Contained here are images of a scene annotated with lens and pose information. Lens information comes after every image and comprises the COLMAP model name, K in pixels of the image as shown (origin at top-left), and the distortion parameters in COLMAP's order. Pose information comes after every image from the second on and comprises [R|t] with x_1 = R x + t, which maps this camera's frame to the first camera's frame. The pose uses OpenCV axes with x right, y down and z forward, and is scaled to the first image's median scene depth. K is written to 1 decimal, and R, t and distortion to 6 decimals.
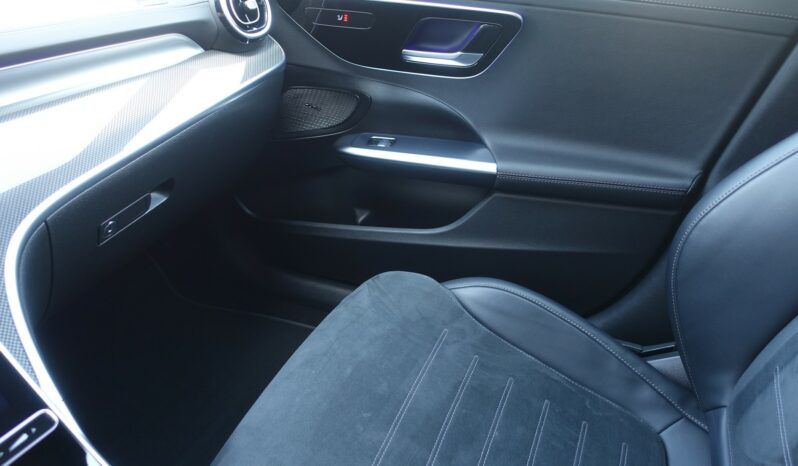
lens RADIAL K [[557.0, 0, 399.0], [0, 557.0, 233.0], [0, 0, 1]] dist [0.005017, -0.000116]
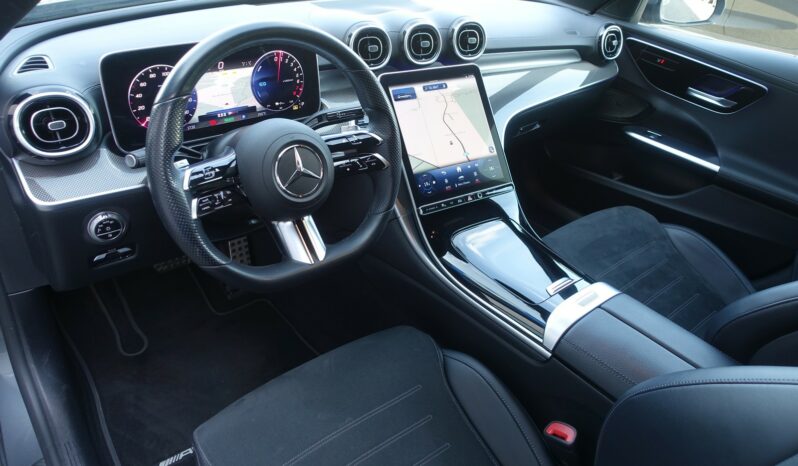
lens RADIAL K [[557.0, 0, 399.0], [0, 557.0, 233.0], [0, 0, 1]] dist [0.005017, -0.000116]
pose [[0.884493, 0.351803, -0.306441, -0.099667], [-0.342003, 0.935660, 0.087027, 0.256816], [0.317341, 0.027829, 0.947903, -0.931438]]
